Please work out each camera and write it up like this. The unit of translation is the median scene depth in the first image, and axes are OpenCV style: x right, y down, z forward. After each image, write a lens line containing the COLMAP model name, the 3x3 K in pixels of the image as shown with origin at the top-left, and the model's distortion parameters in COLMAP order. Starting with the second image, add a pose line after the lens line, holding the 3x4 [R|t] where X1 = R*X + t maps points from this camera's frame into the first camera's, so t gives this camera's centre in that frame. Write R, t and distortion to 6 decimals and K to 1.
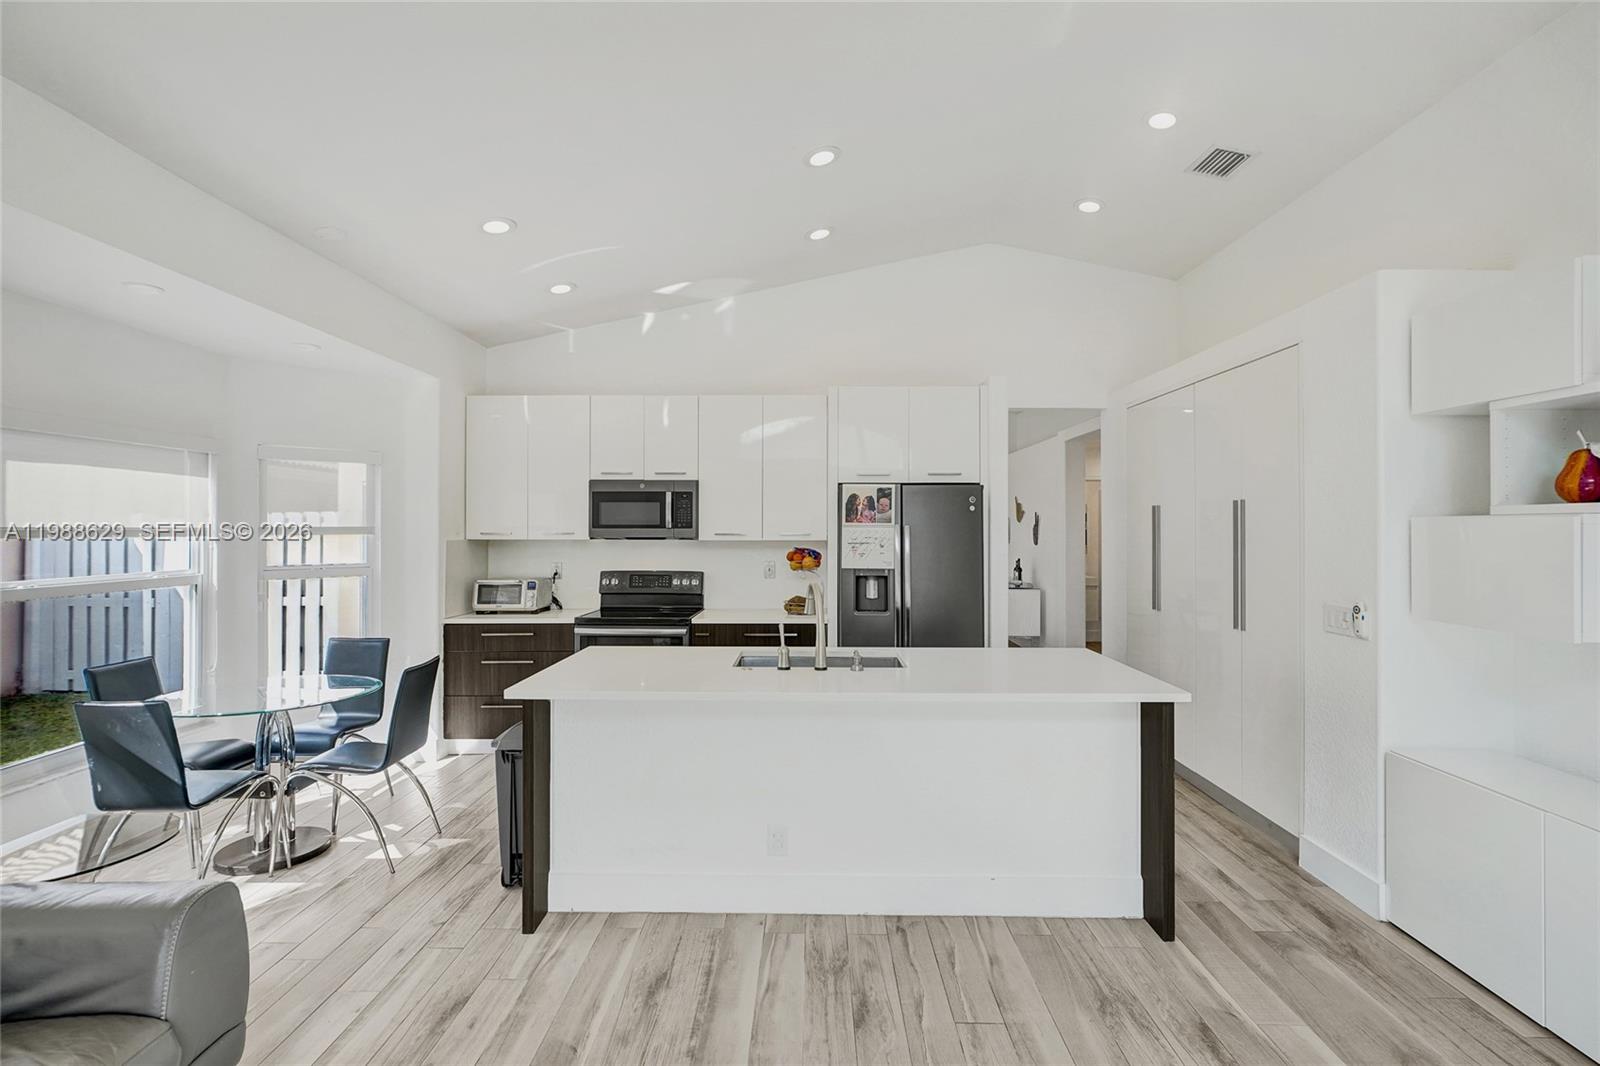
lens RADIAL K [[731.8, 0, 796.5], [0, 731.8, 533.9], [0, 0, 1]] dist [-0.012377, 0.006977]
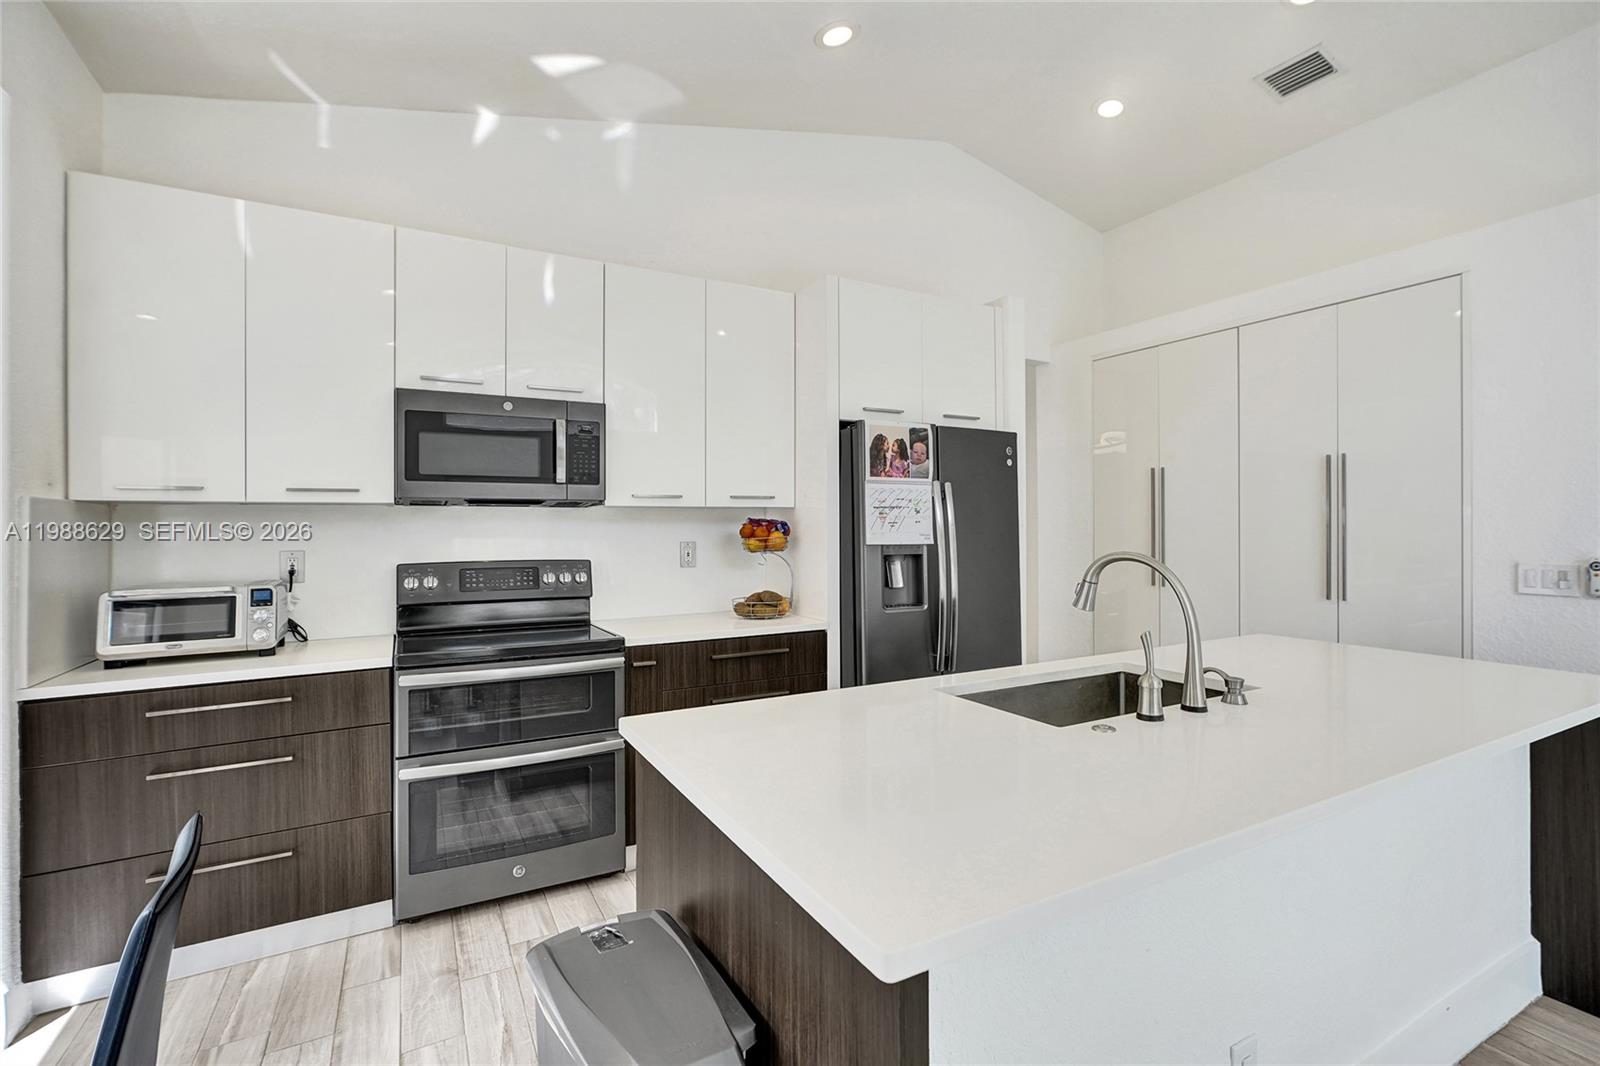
lens RADIAL K [[731.8, 0, 796.5], [0, 731.8, 533.9], [0, 0, 1]] dist [-0.012377, 0.006977]
pose [[0.864432, -0.010623, 0.502638, -0.300387], [0.009448, 0.999943, 0.004885, 0.030314], [-0.502661, 0.000526, 0.864483, 0.411151]]
